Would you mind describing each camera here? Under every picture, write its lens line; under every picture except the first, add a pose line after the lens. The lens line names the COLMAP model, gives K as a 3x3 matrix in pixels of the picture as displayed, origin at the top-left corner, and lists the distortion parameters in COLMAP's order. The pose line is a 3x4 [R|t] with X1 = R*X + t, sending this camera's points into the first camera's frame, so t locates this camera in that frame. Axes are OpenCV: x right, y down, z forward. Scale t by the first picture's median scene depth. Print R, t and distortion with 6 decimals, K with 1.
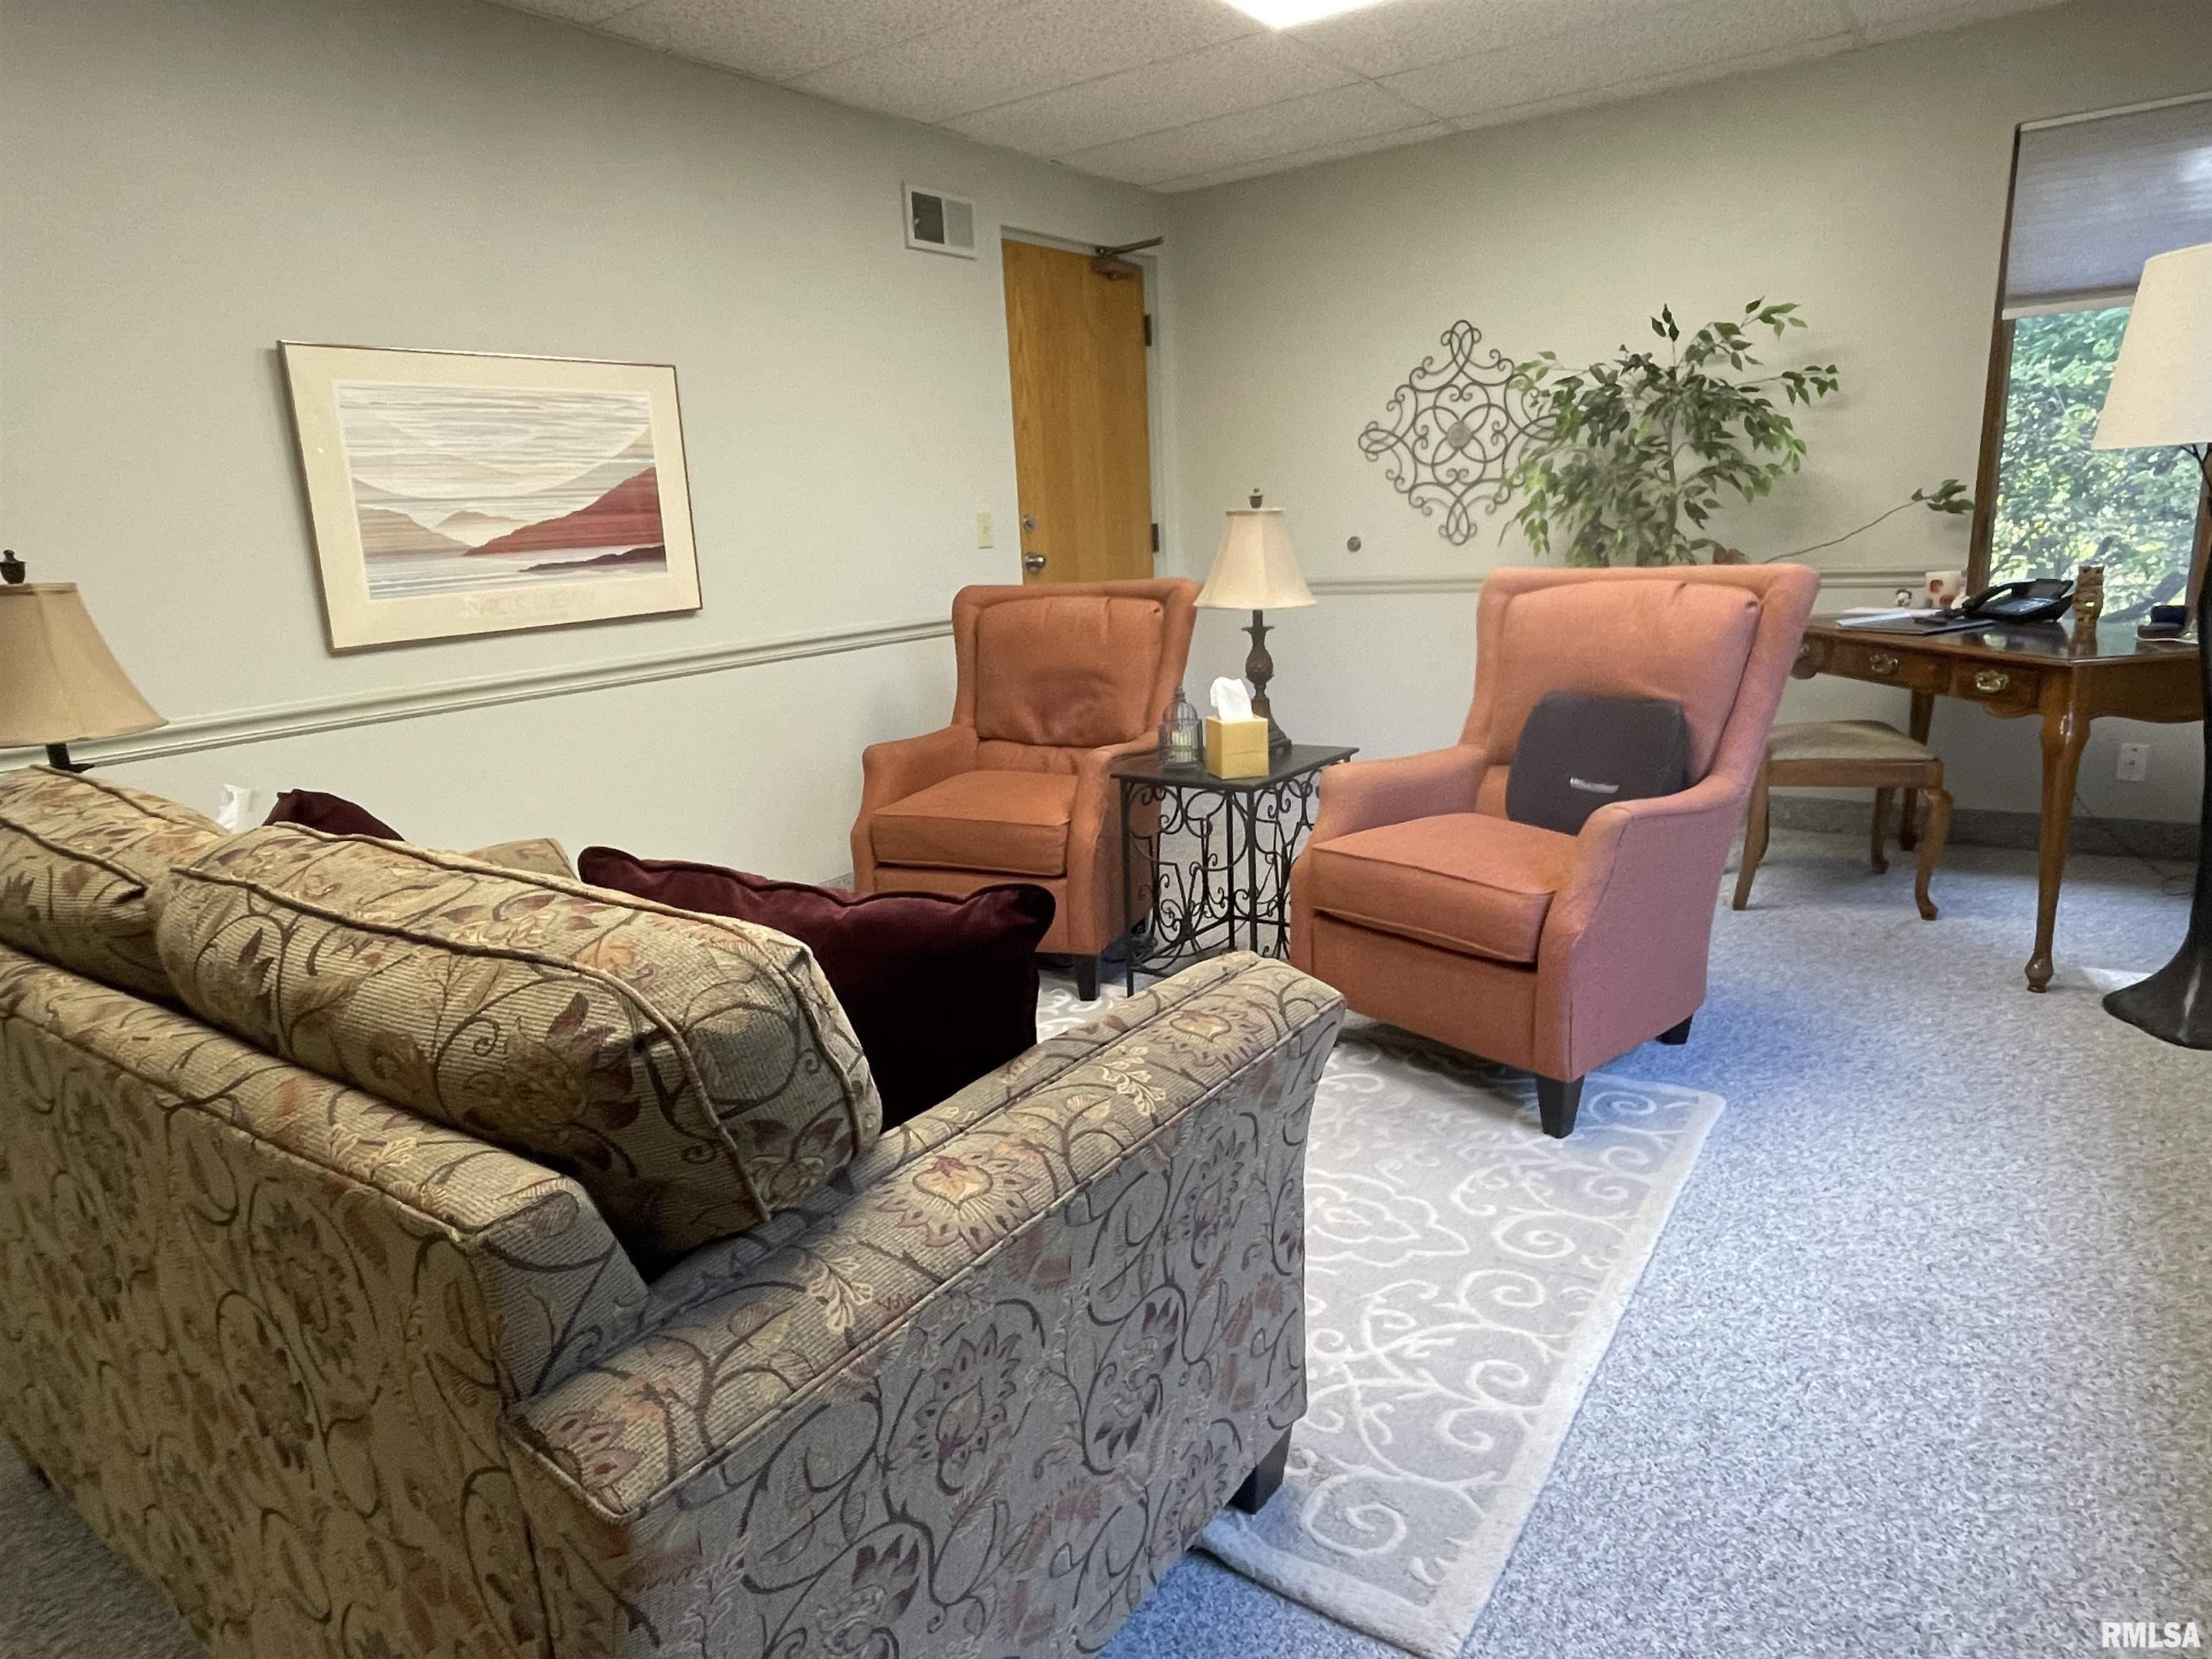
lens RADIAL K [[1289.9, 0, 1099.2], [0, 1289.9, 857.4], [0, 0, 1]] dist [-0.037962, 0.002516]
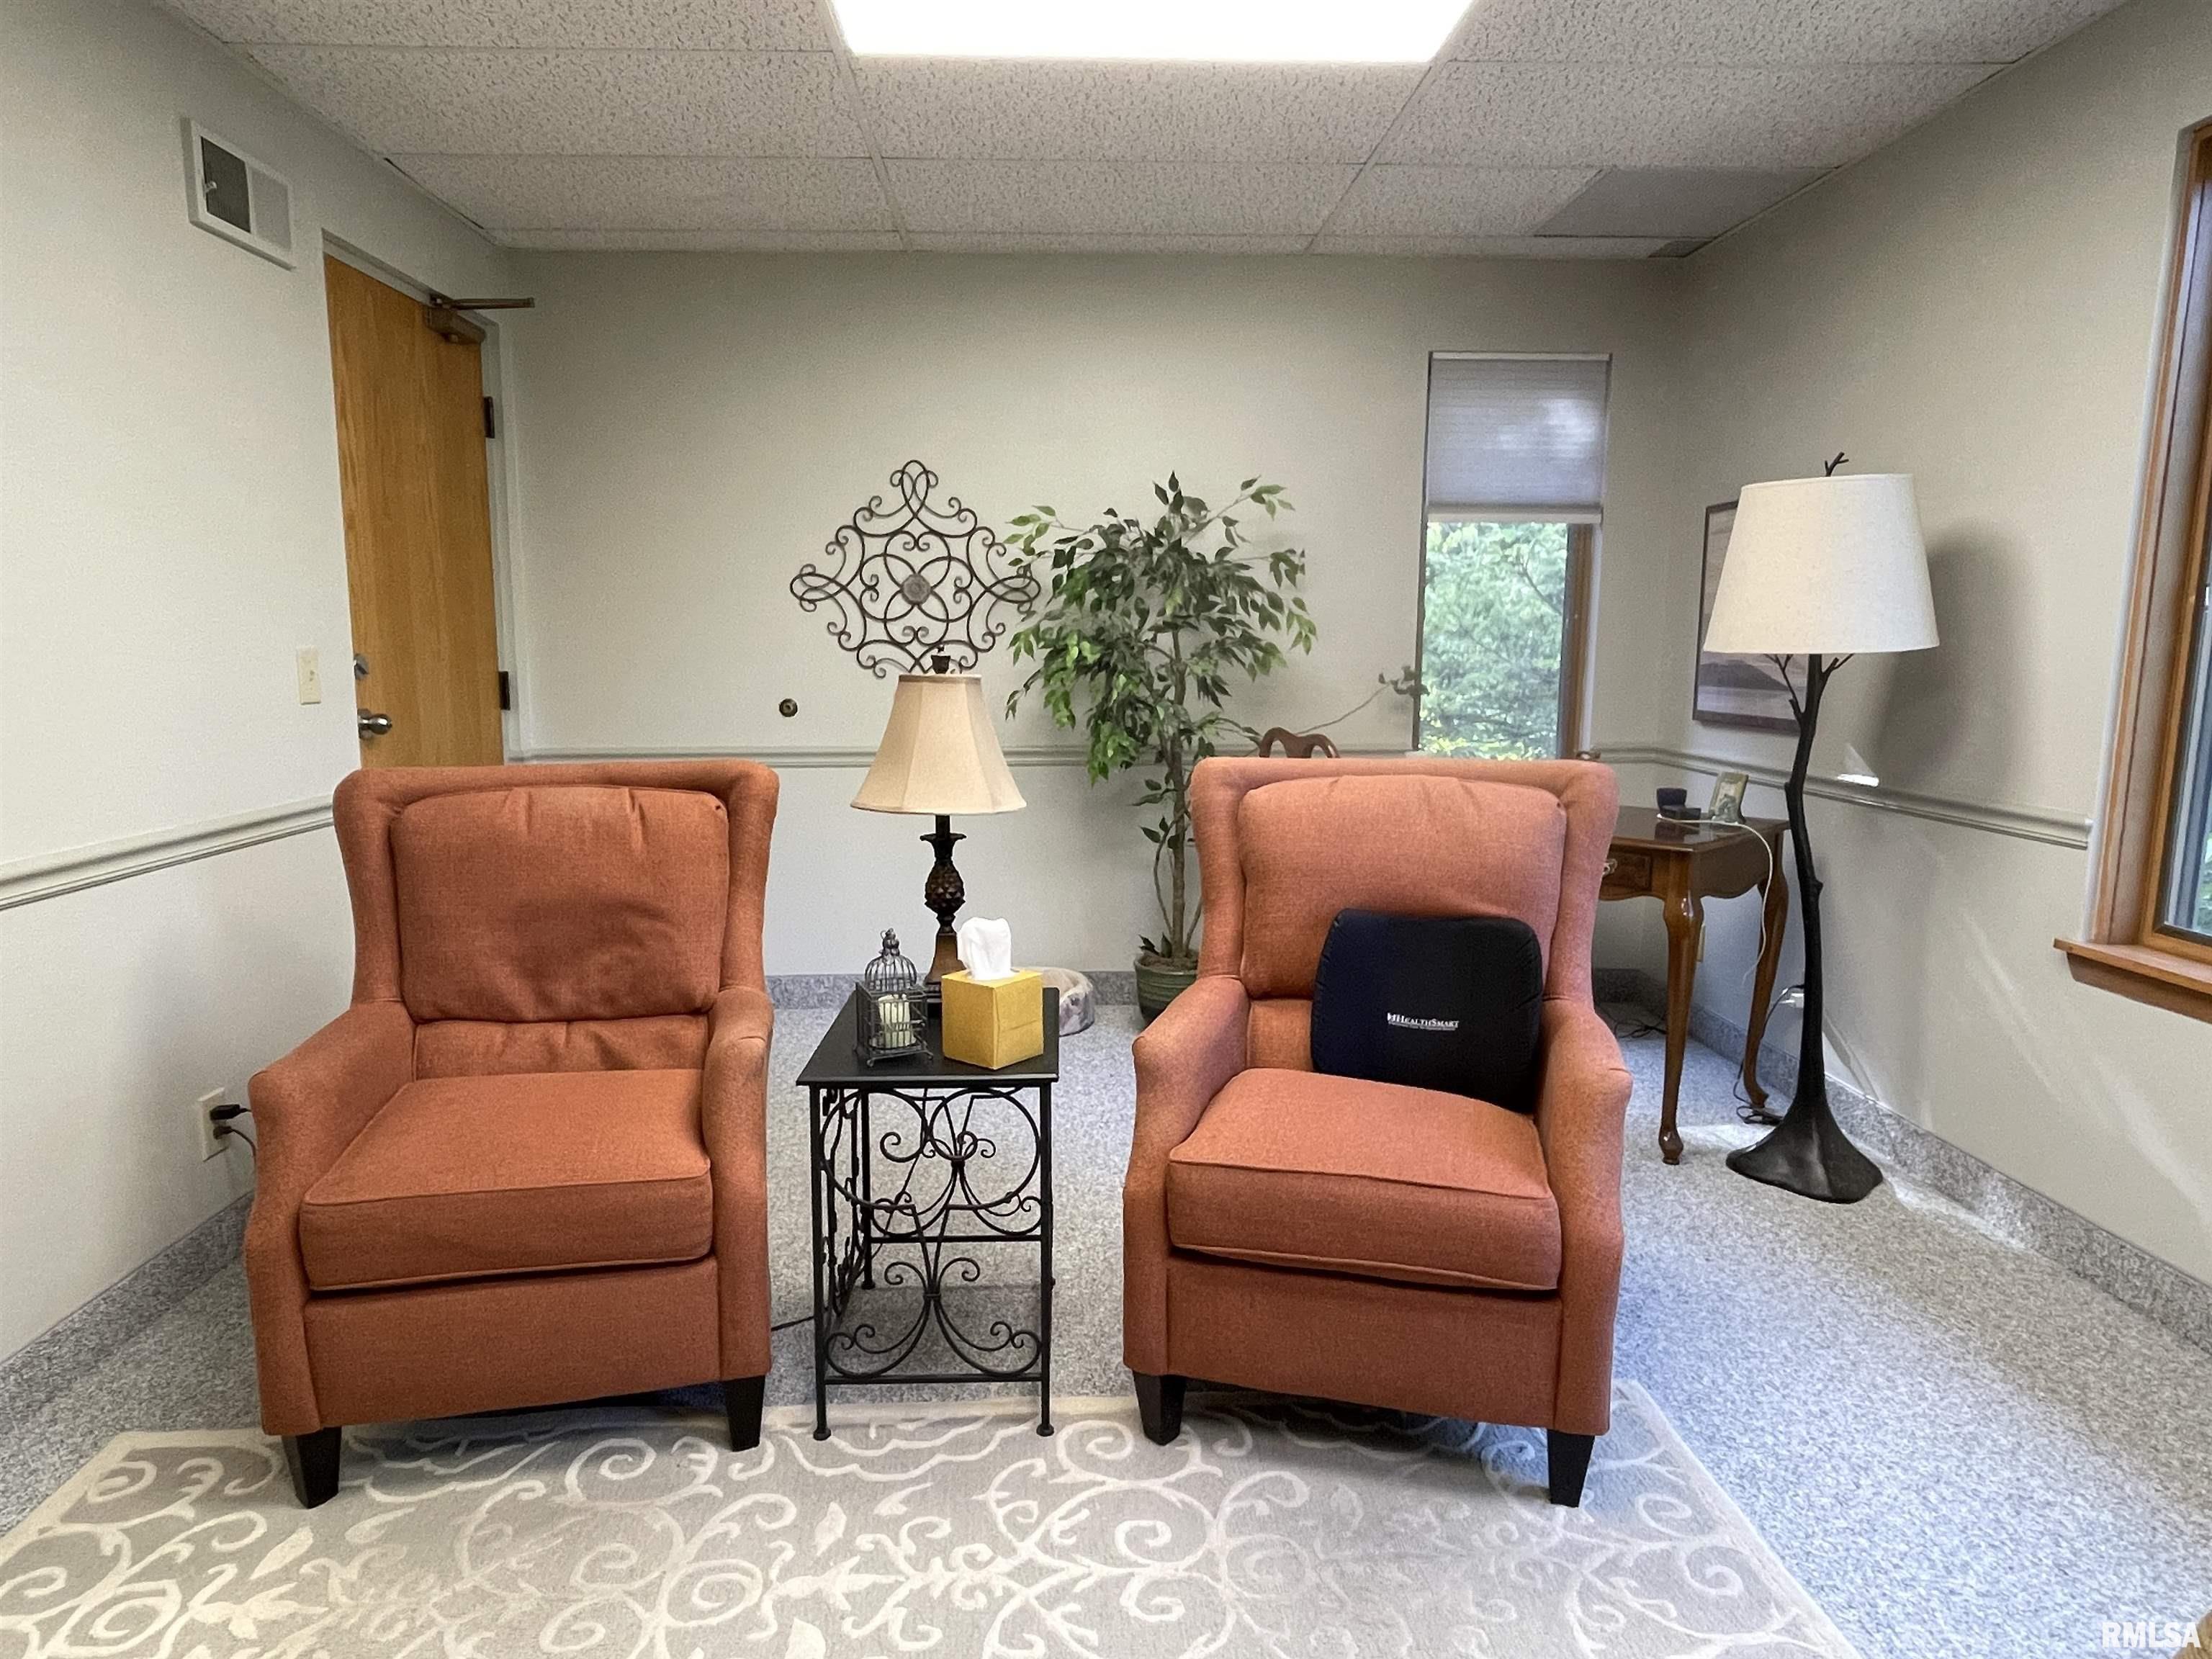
lens RADIAL K [[1317.1, 0, 1106.0], [0, 1317.1, 829.5], [0, 0, 1]] dist [-0.004332, -0.025575]
pose [[0.794555, -0.026867, 0.606598, -0.181640], [0.110428, 0.988754, -0.100852, -0.073528], [-0.597067, 0.147118, 0.788586, 0.277519]]
